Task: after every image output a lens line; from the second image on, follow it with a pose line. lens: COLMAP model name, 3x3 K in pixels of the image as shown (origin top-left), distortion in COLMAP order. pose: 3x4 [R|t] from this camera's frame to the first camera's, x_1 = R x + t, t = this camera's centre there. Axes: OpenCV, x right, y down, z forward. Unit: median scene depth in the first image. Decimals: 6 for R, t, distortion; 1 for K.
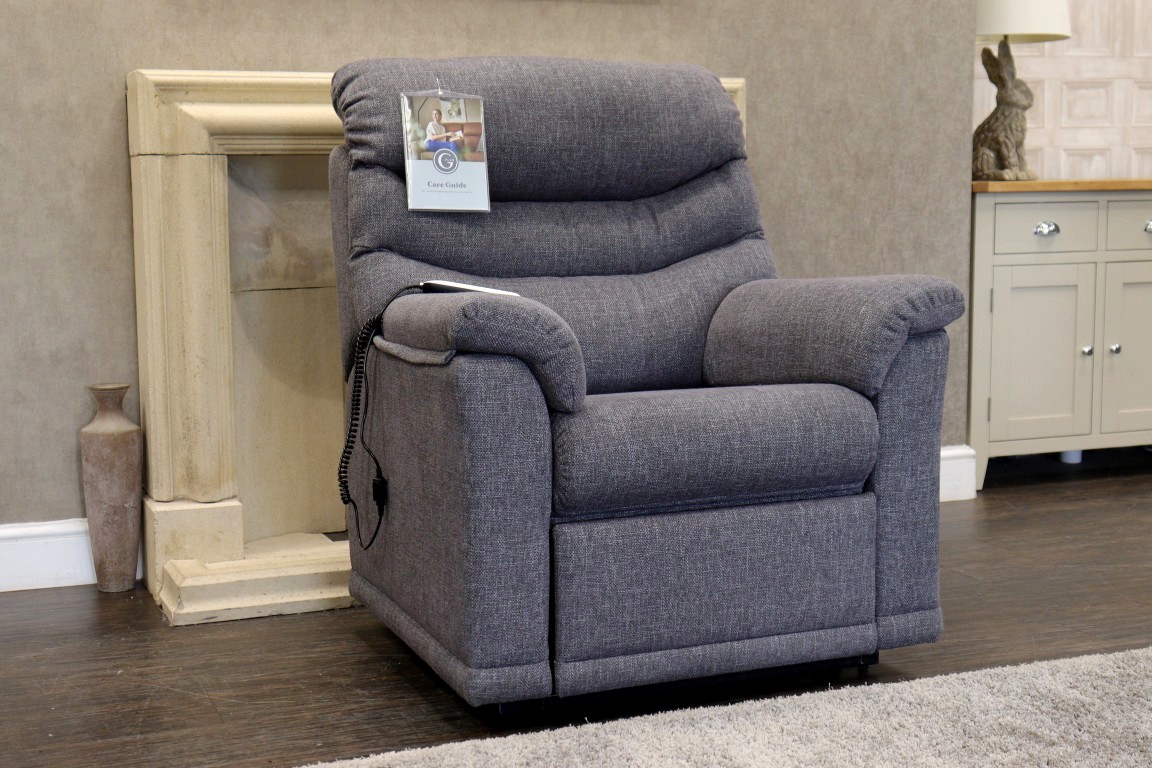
lens RADIAL K [[1674.5, 0, 576.9], [0, 1674.5, 388.5], [0, 0, 1]] dist [0.038840, 0.000000]
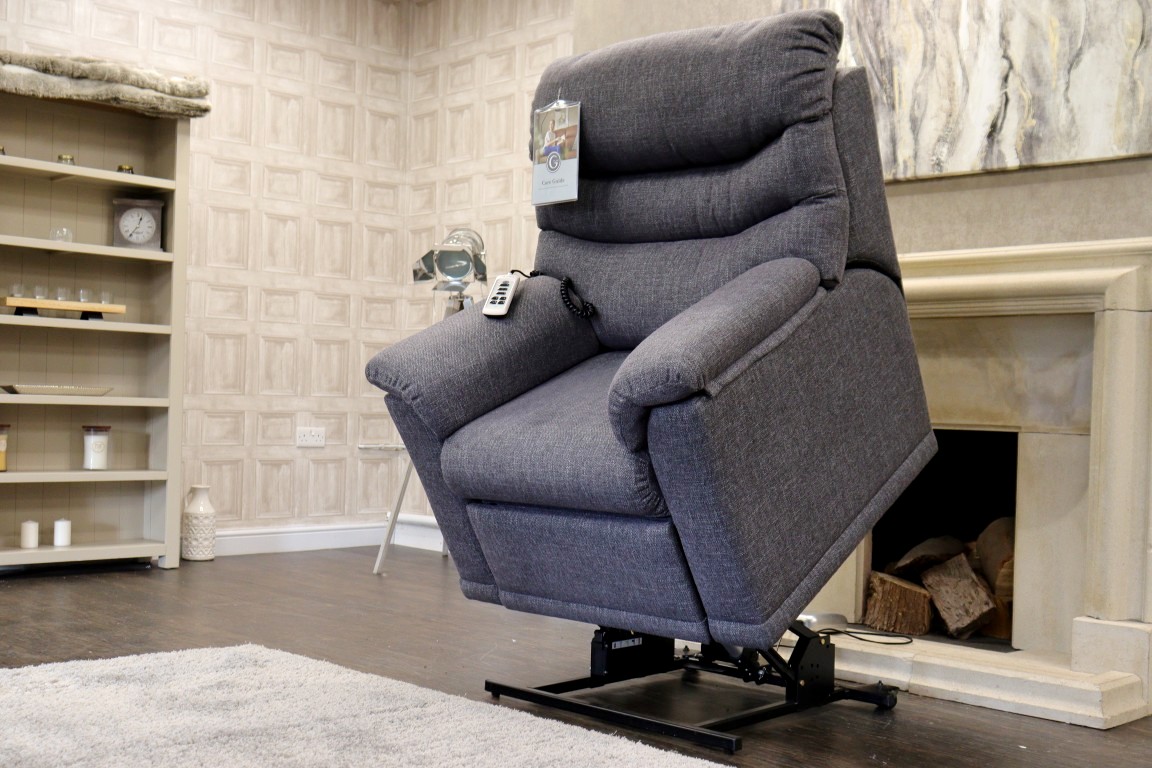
lens RADIAL K [[1392.7, 0, 571.7], [0, 1392.7, 380.7], [0, 0, 1]] dist [0.015802, 0.000000]
pose [[0.389766, 0.006136, -0.920894, 0.923228], [-0.140864, 0.988607, -0.053033, -0.010914], [0.910077, 0.150391, 0.386190, 0.491542]]
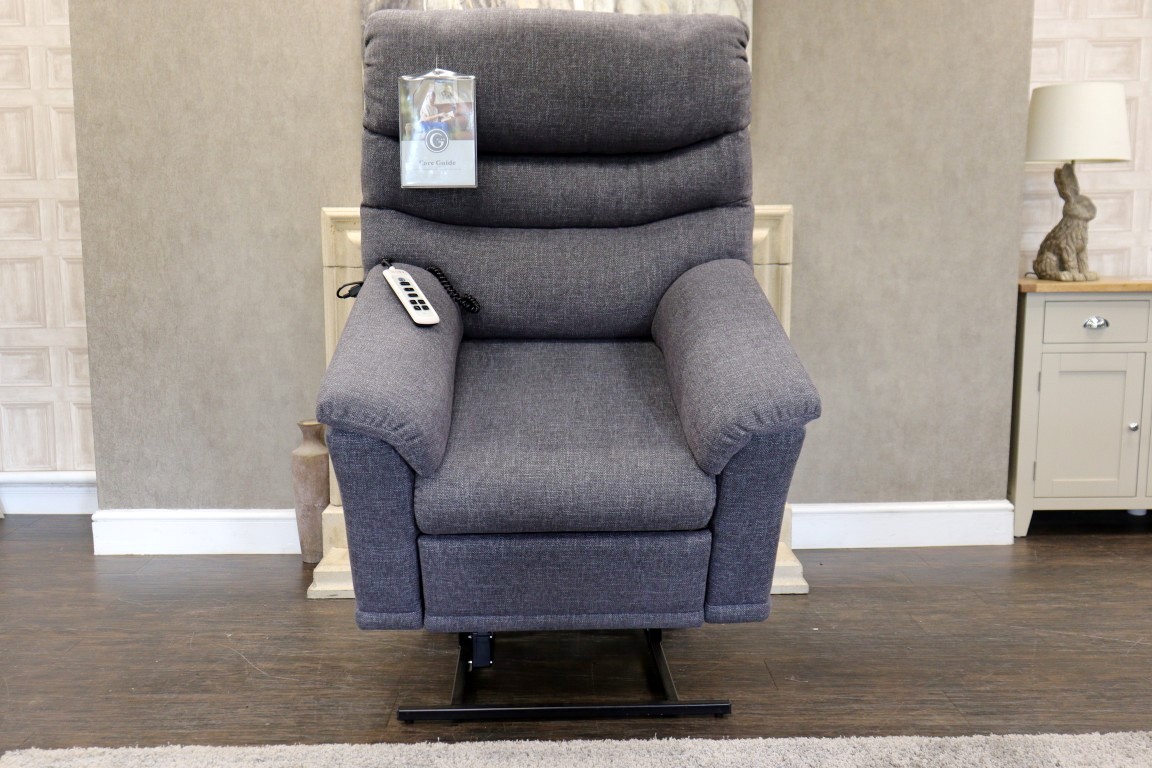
lens RADIAL K [[1138.4, 0, 576.8], [0, 1138.4, 388.3], [0, 0, 1]] dist [0.001828, 0.000000]
pose [[0.935625, 0.057765, -0.348238, 0.328235], [-0.047718, 0.998162, 0.037366, -0.092457], [0.349756, -0.018343, 0.936661, 0.179993]]
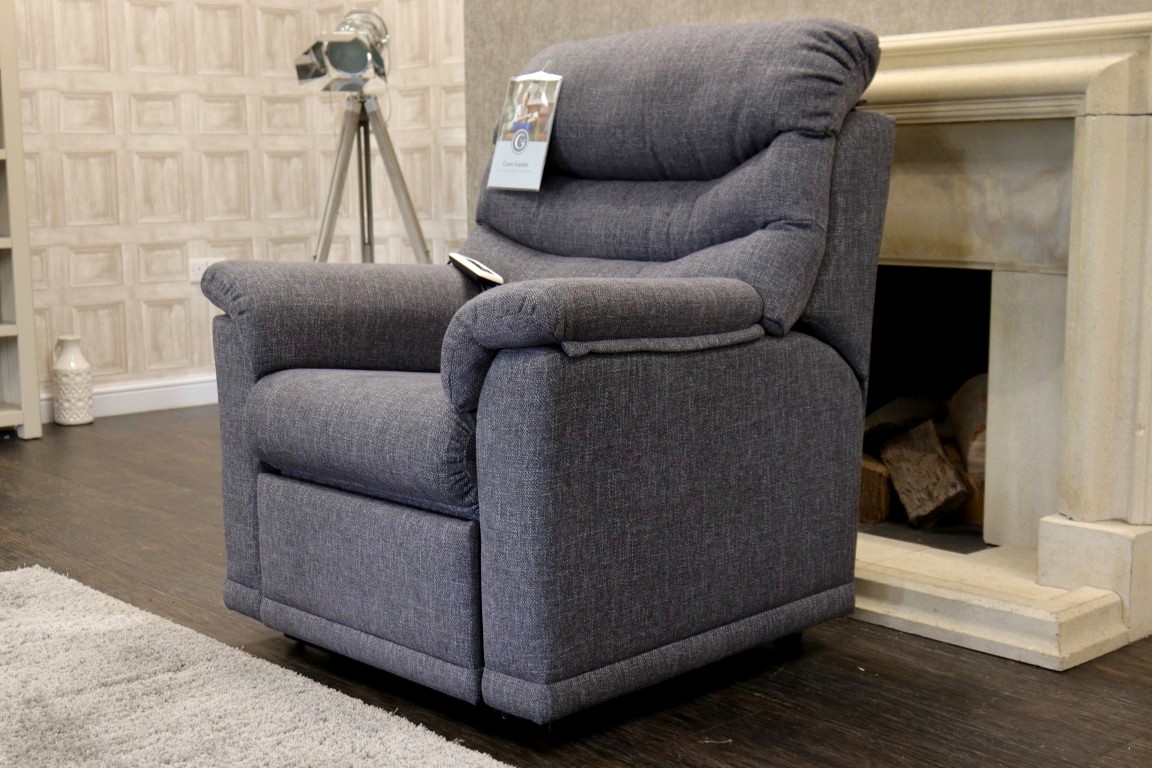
lens RADIAL K [[1536.6, 0, 573.7], [0, 1536.6, 390.9], [0, 0, 1]] dist [0.030167, 0.000000]
pose [[0.349769, 0.139812, -0.926344, 0.835963], [-0.104128, 0.988476, 0.109873, -0.089246], [0.931031, 0.058028, 0.360297, 0.683169]]
